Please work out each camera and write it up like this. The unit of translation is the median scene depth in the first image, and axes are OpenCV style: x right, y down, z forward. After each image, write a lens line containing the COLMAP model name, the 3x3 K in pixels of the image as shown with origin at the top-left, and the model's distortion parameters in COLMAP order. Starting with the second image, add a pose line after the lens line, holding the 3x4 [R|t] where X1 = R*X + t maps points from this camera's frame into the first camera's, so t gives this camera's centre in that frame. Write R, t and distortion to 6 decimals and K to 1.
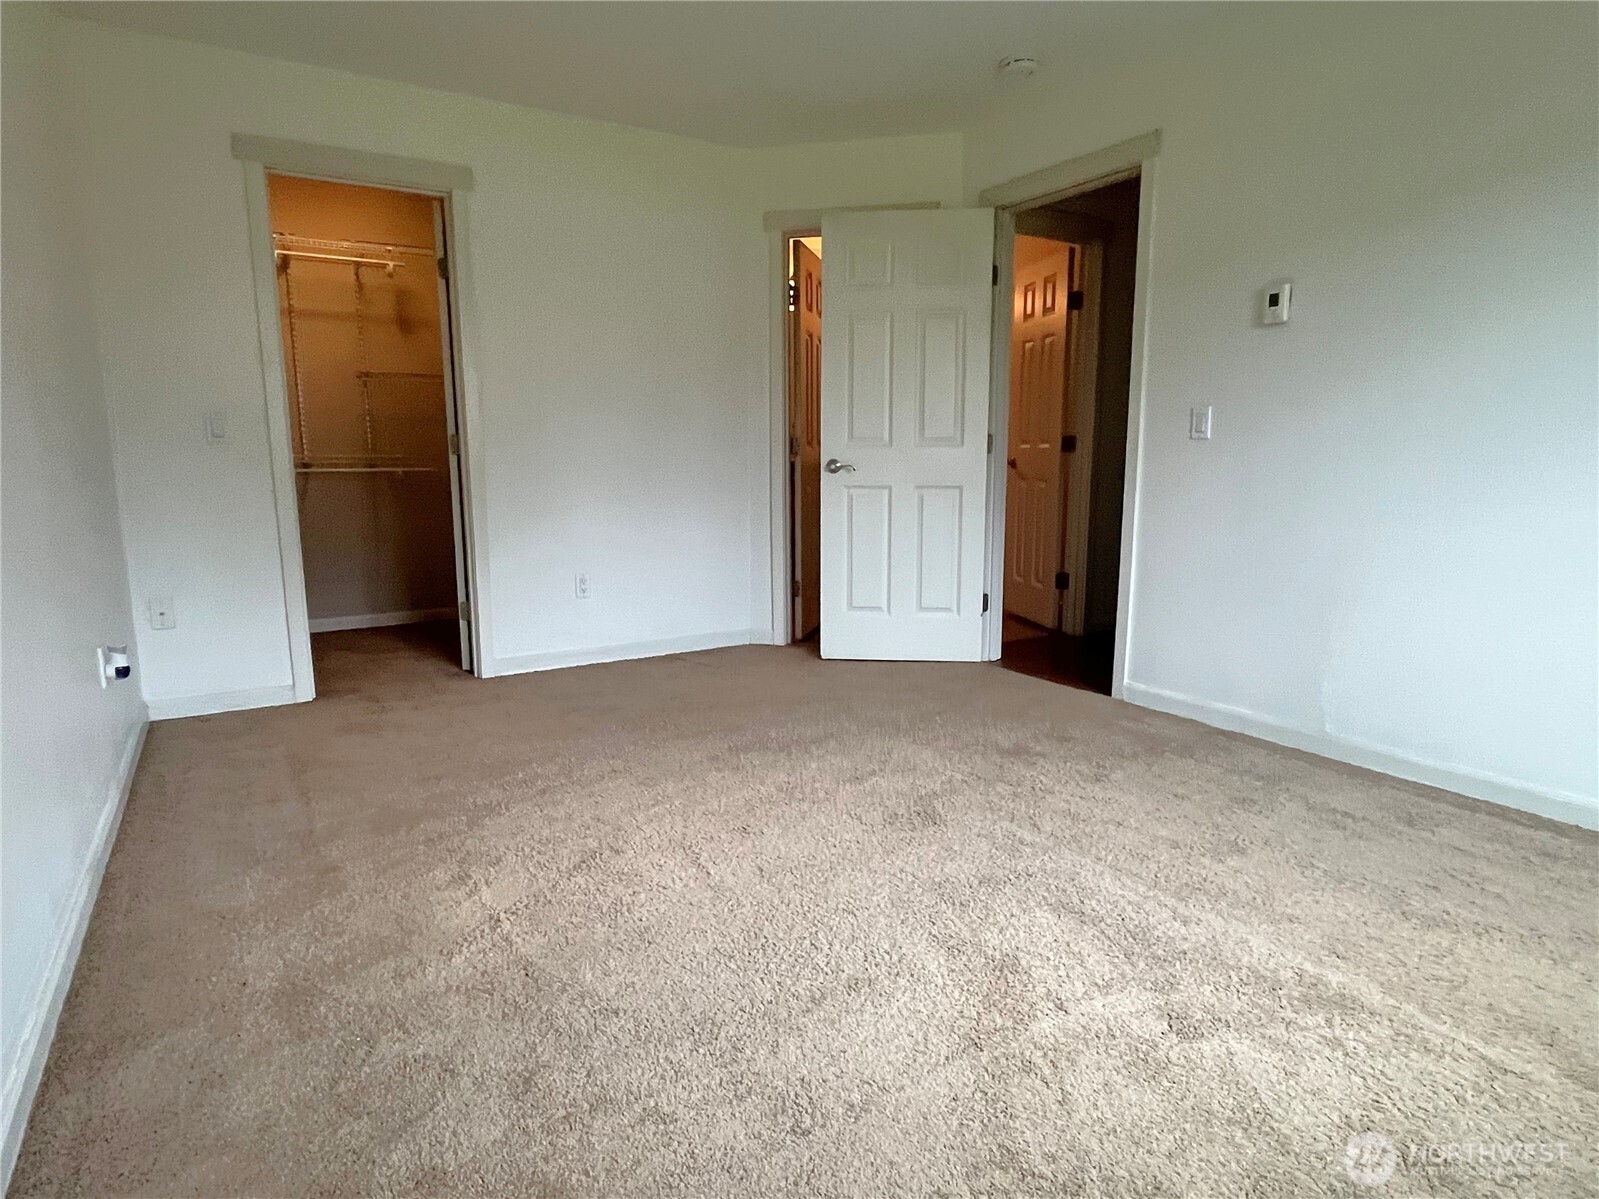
lens RADIAL K [[912.4, 0, 799.5], [0, 912.4, 599.5], [0, 0, 1]] dist [-0.016809, 0.000429]
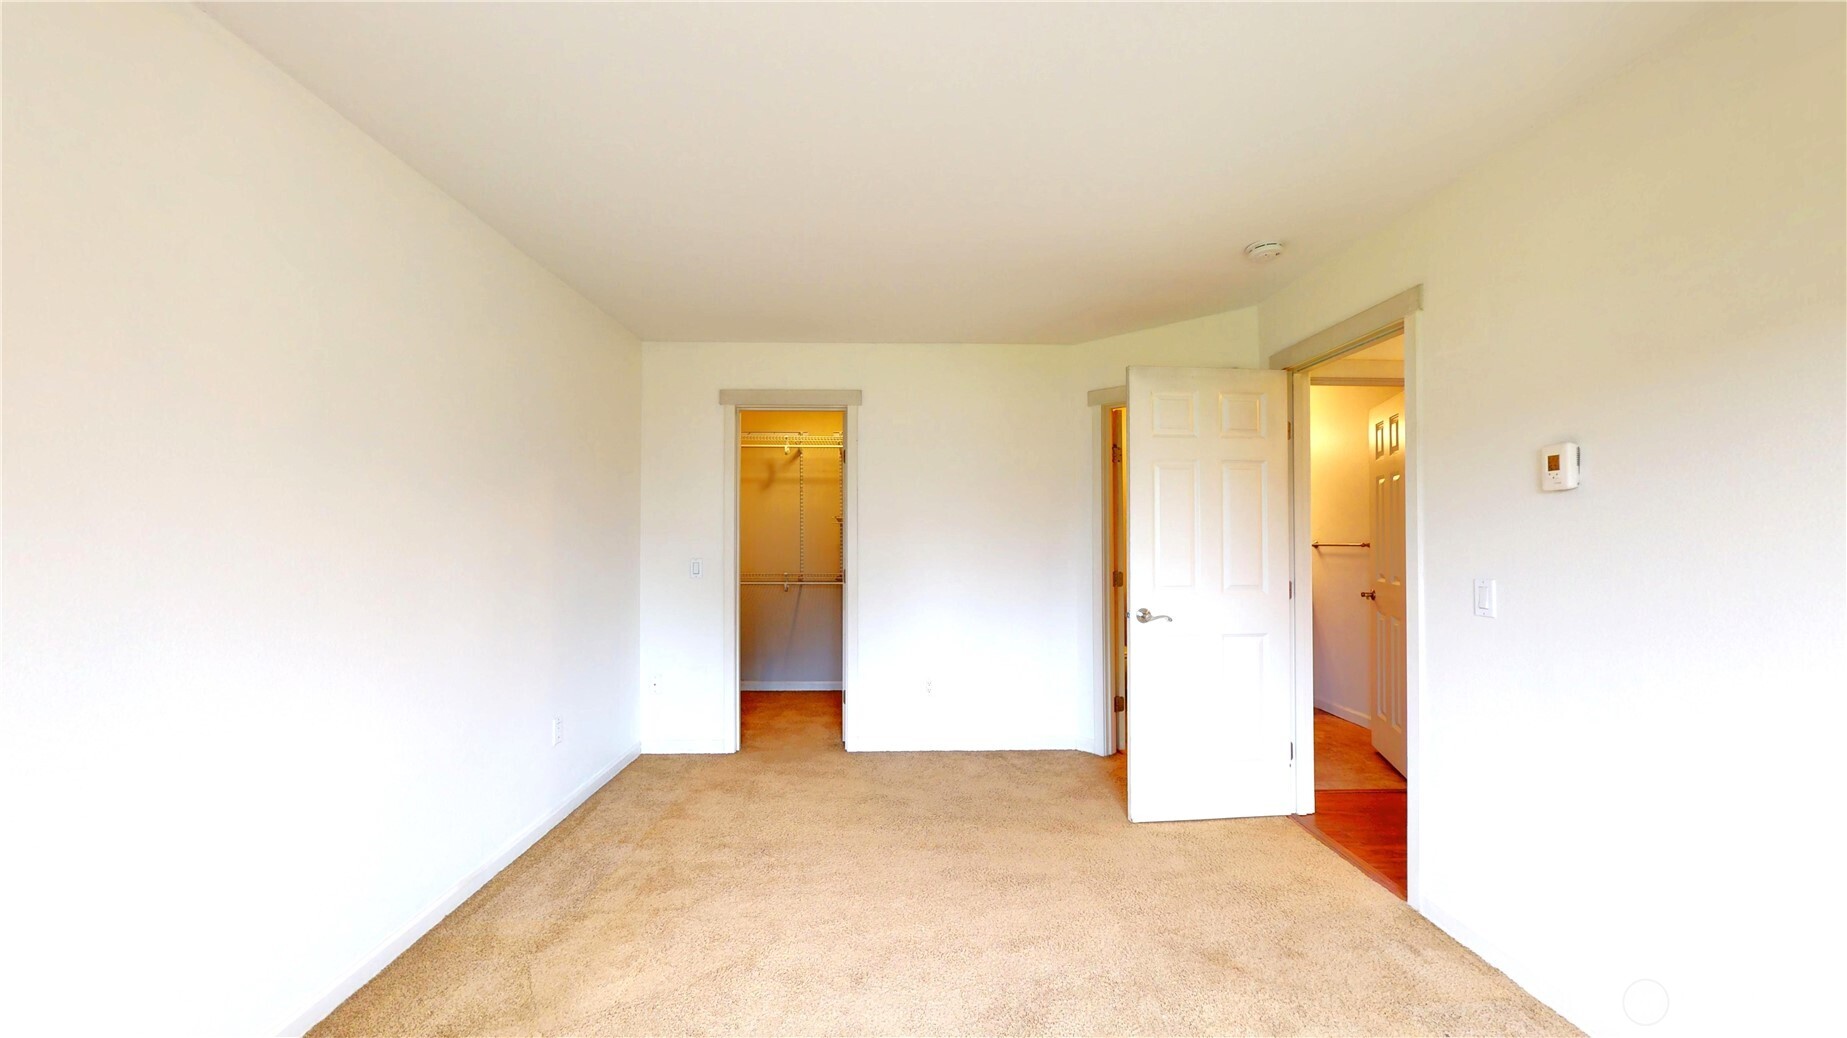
lens RADIAL K [[685.3, 0, 923.5], [0, 685.3, 519.0], [0, 0, 1]] dist [-0.001323, -0.000016]
pose [[0.859991, -0.008478, -0.510239, 0.314821], [-0.081922, 0.984601, -0.154436, -0.124422], [0.503691, 0.174613, 0.846053, 0.176969]]
